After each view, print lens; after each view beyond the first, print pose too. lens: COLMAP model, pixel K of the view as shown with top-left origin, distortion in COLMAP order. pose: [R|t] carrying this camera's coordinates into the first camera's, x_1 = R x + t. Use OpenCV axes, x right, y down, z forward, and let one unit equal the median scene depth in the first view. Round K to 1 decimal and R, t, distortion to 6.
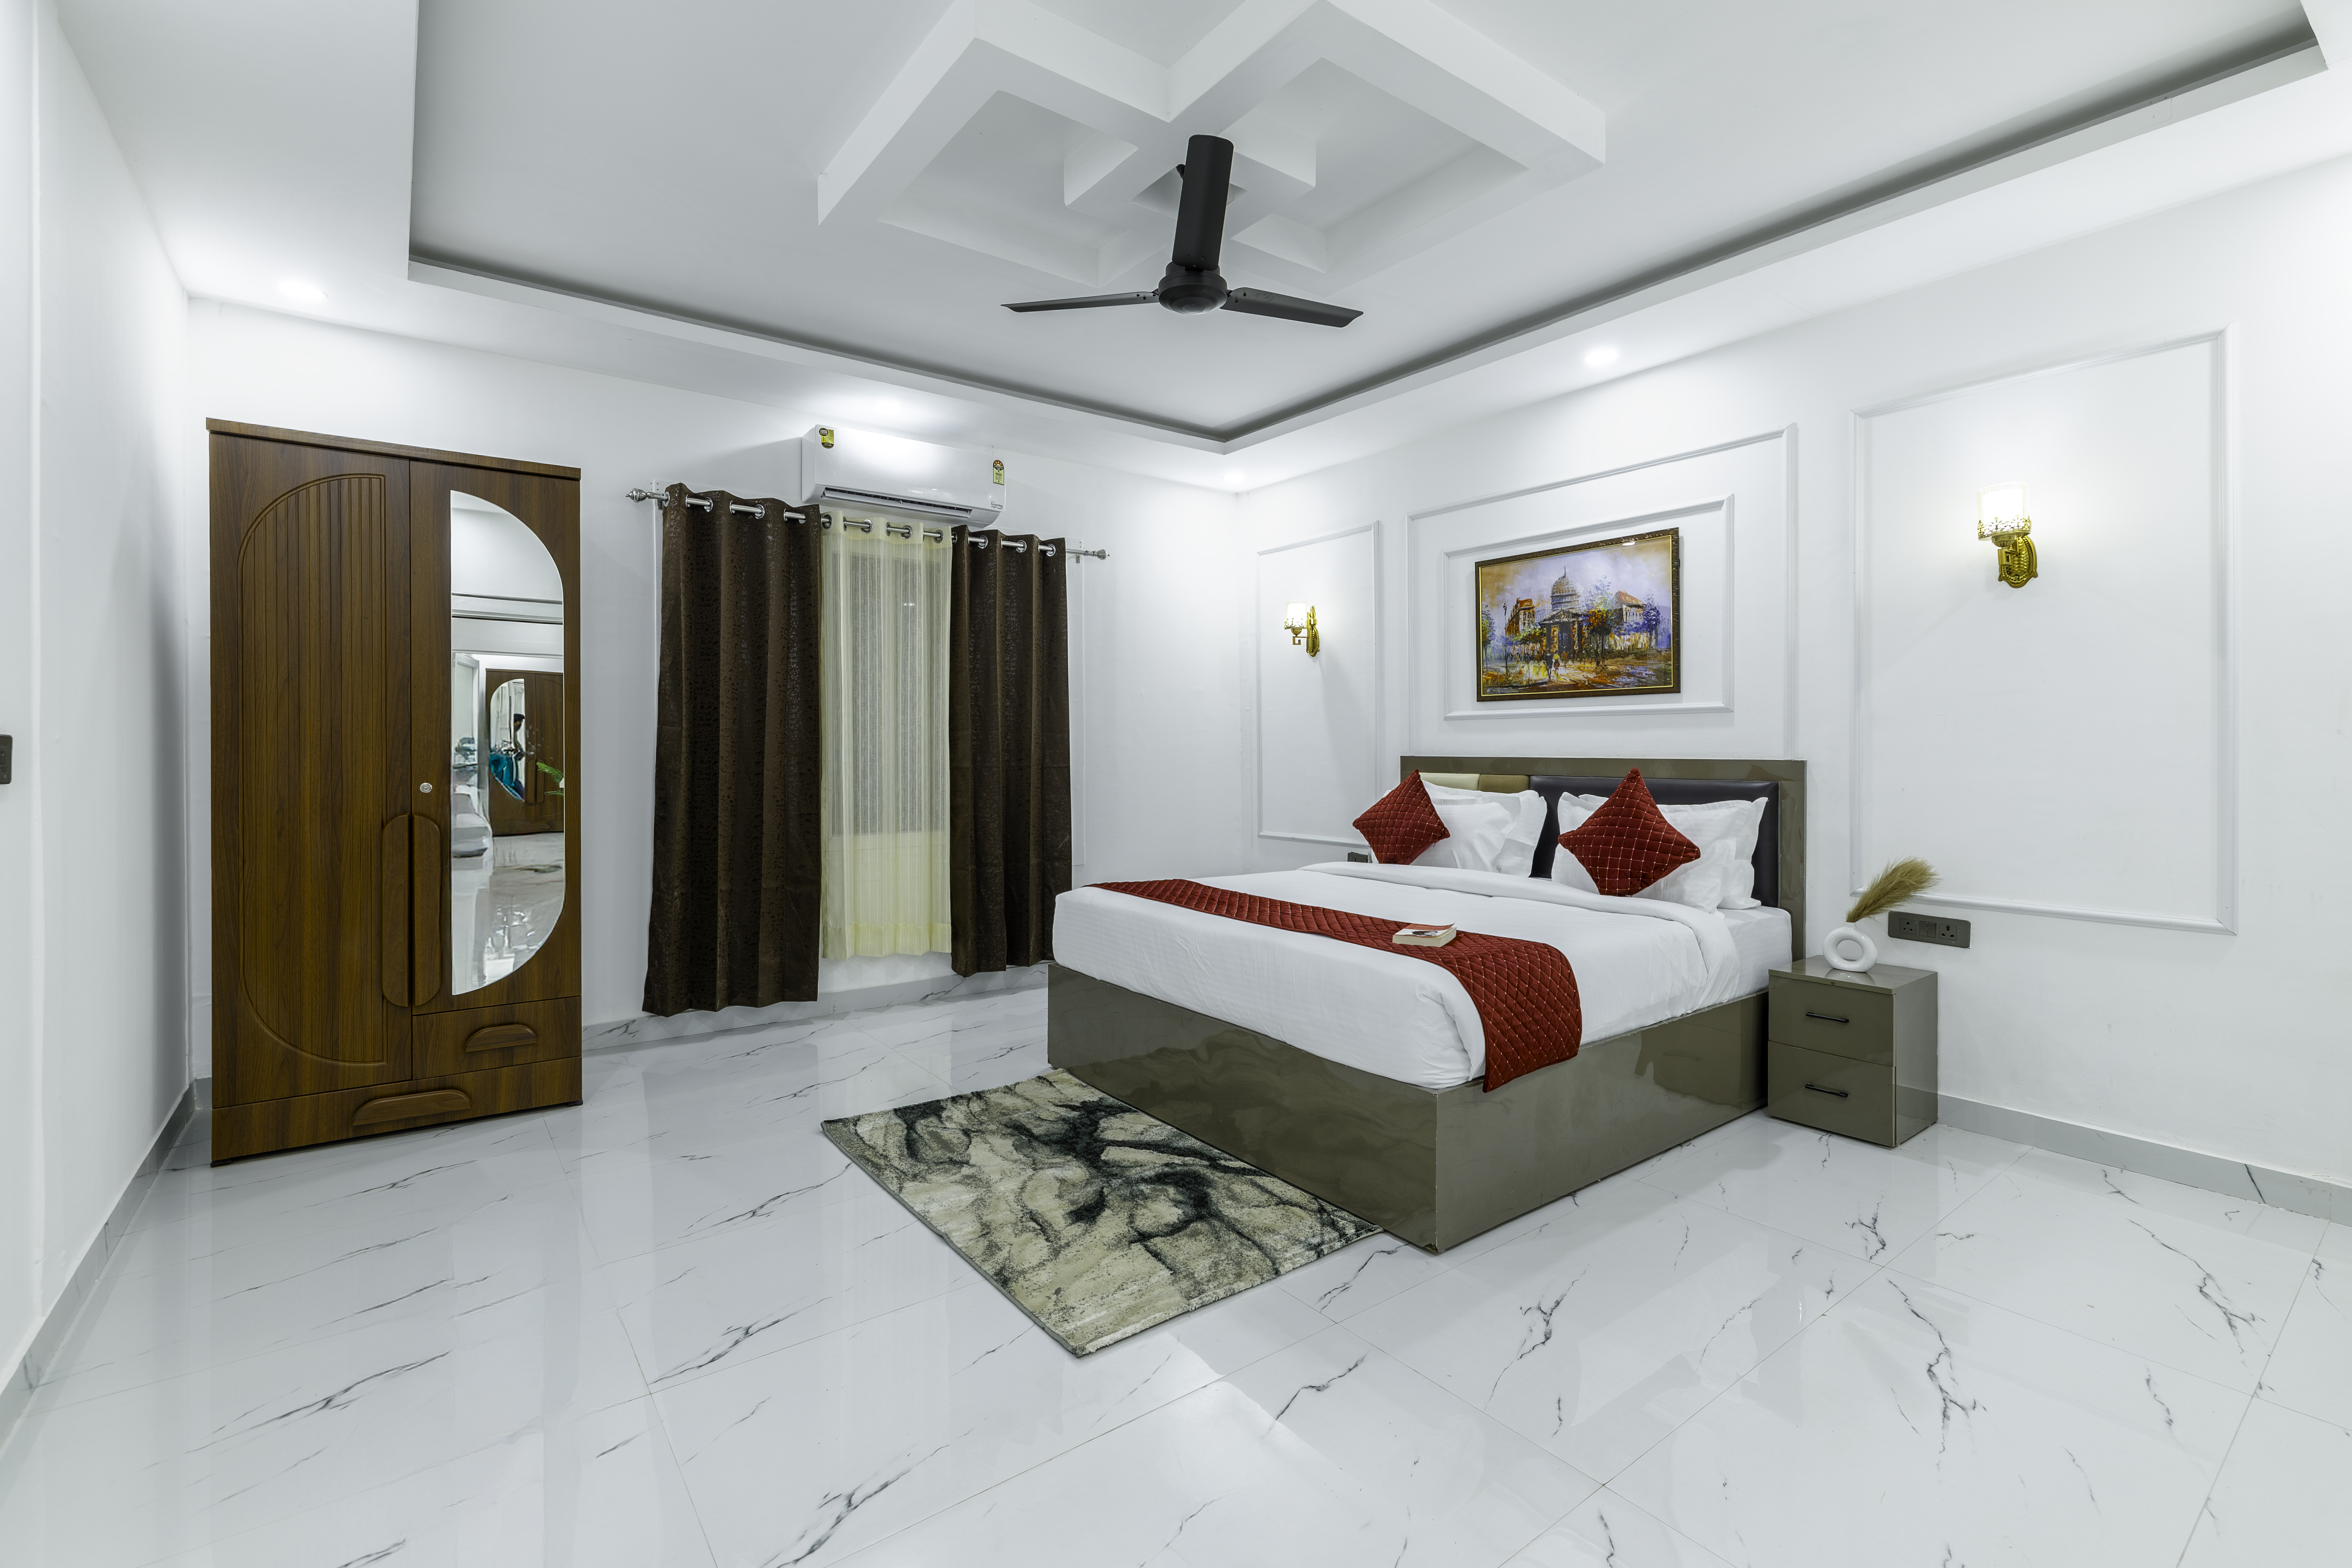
lens RADIAL K [[1031.4, 0, 1167.6], [0, 1031.4, 751.2], [0, 0, 1]] dist [0.001727, 0.000417]
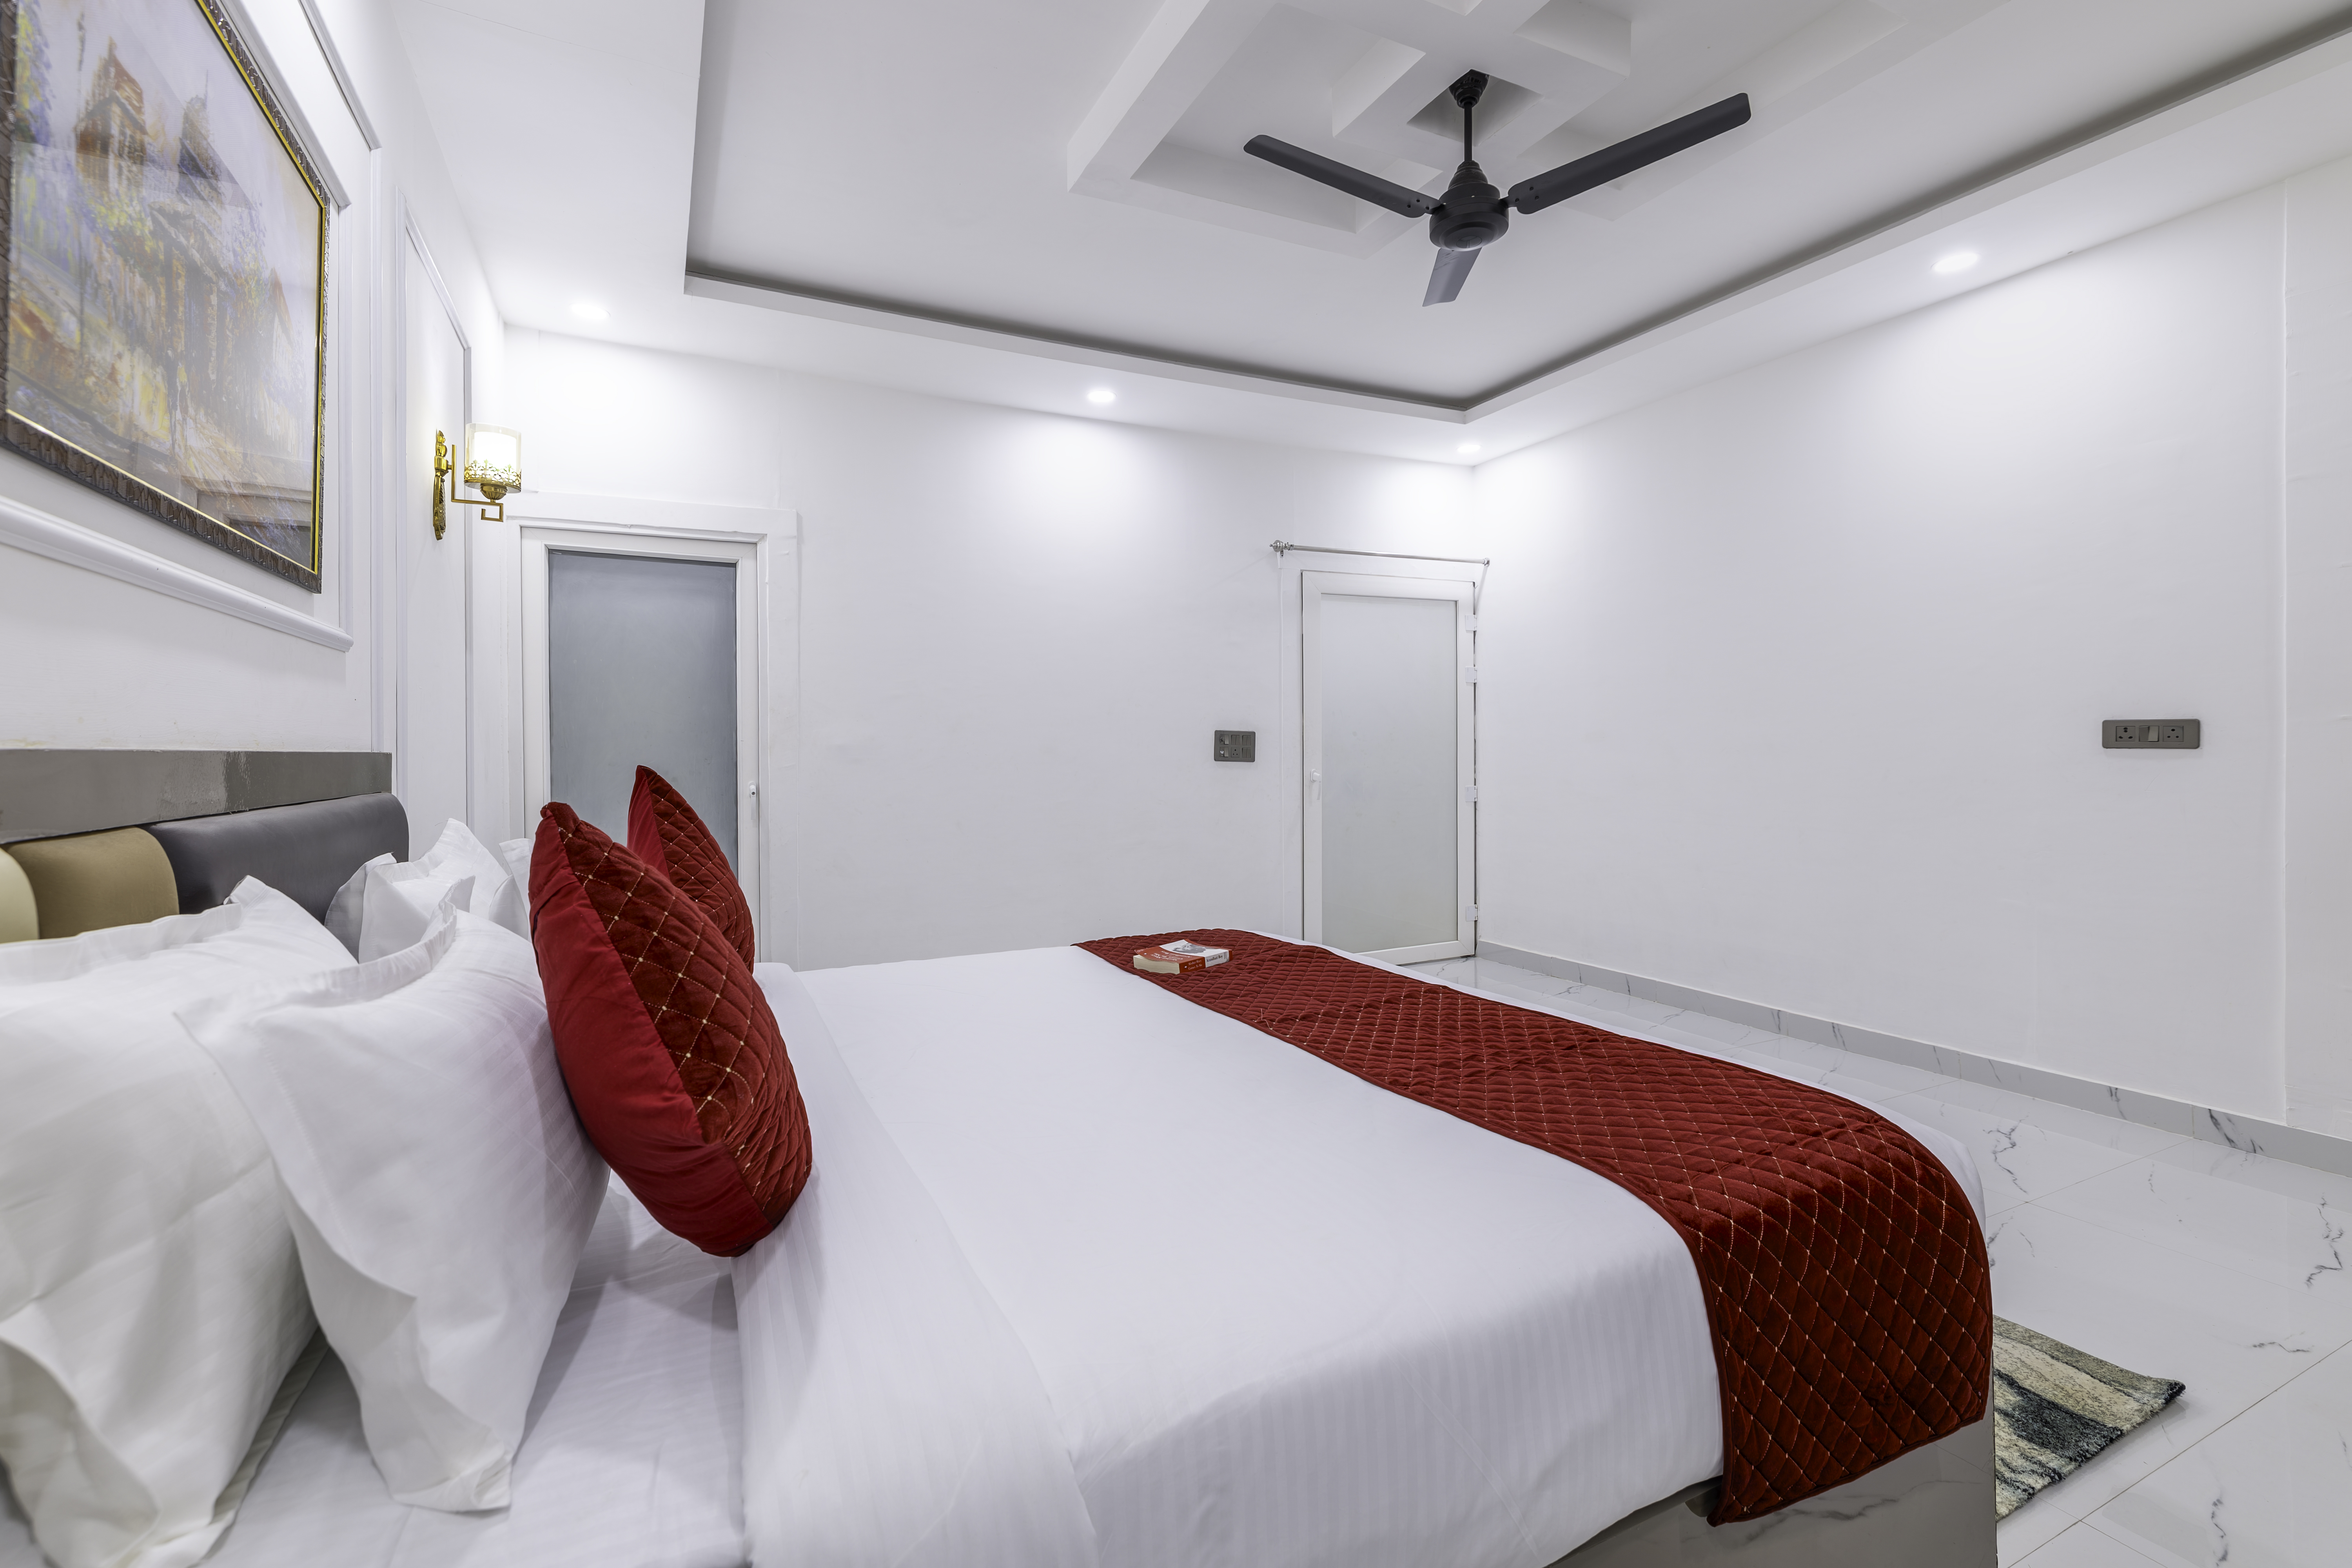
lens RADIAL K [[1031.4, 0, 1167.6], [0, 1031.4, 751.2], [0, 0, 1]] dist [0.001727, 0.000417]
pose [[-0.983819, 0.007555, 0.179004, 0.081281], [0.008619, 0.999950, 0.005166, 0.007404], [-0.178956, 0.006625, -0.983835, 1.274913]]
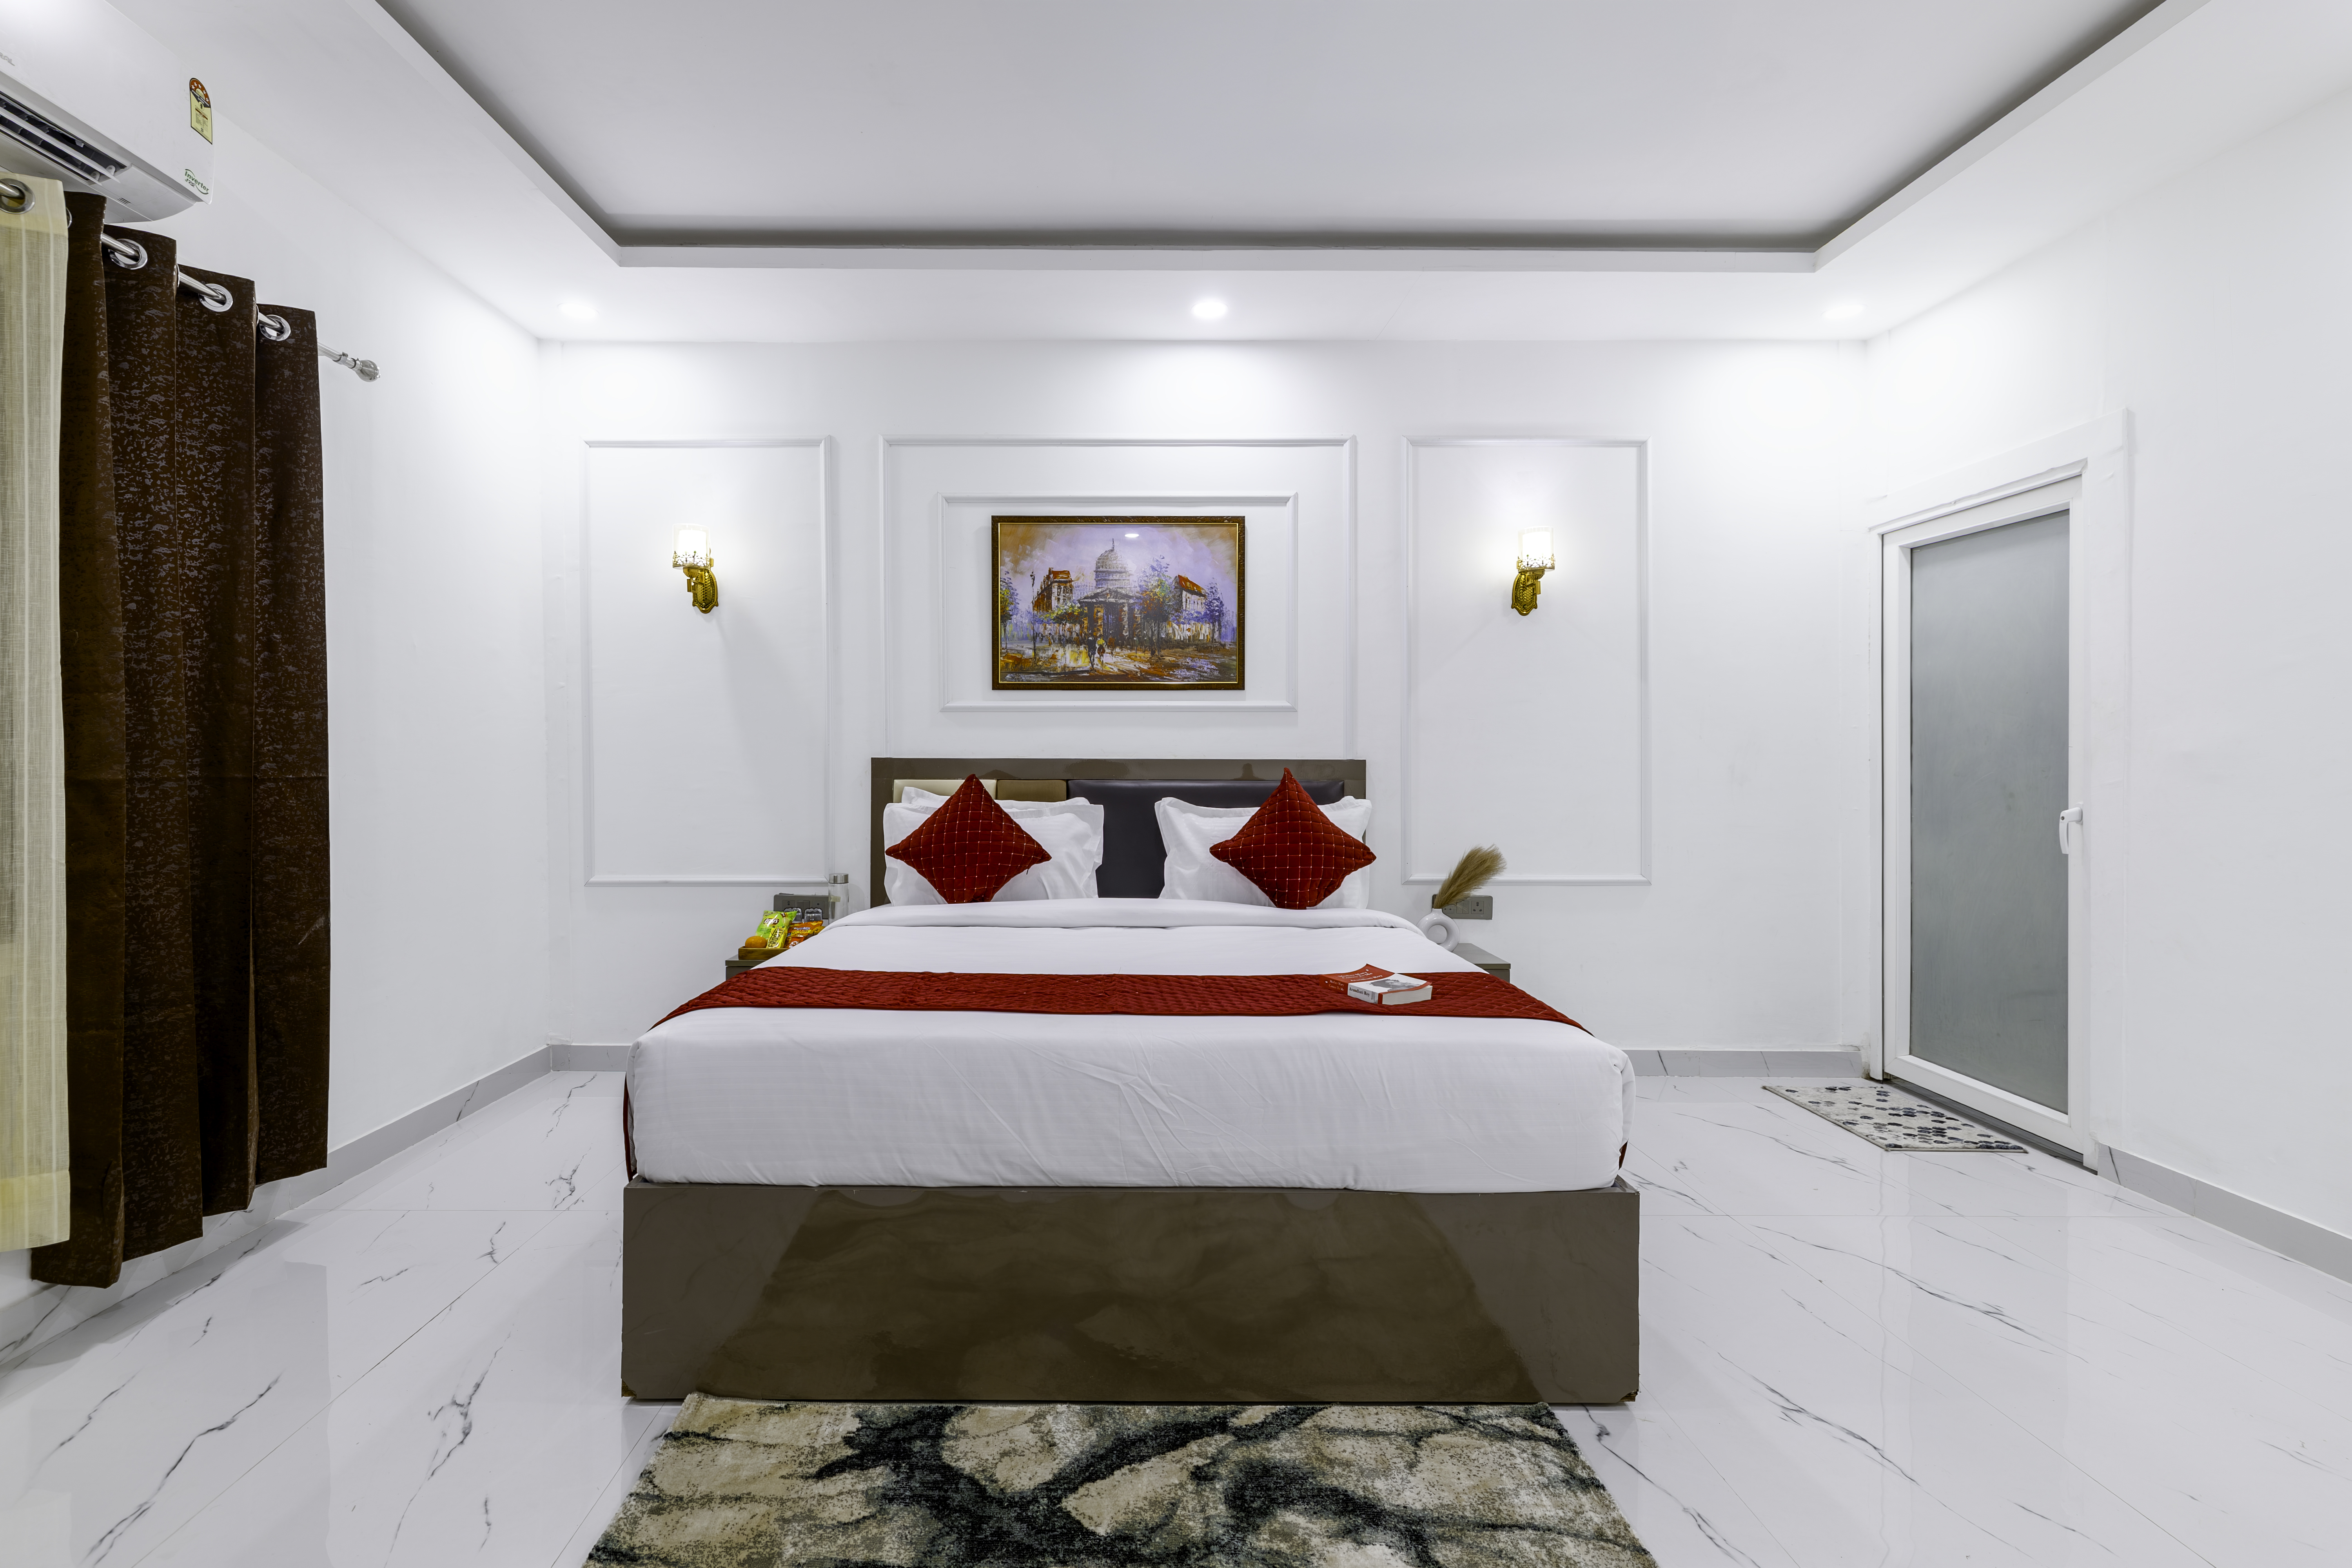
lens RADIAL K [[1052.6, 0, 1103.1], [0, 1052.6, 763.6], [0, 0, 1]] dist [0.001531, 0.000701]
pose [[0.598674, -0.001853, 0.800991, -0.343235], [0.000677, 0.999998, 0.001808, 0.009306], [-0.800992, -0.000540, 0.598674, 0.492211]]
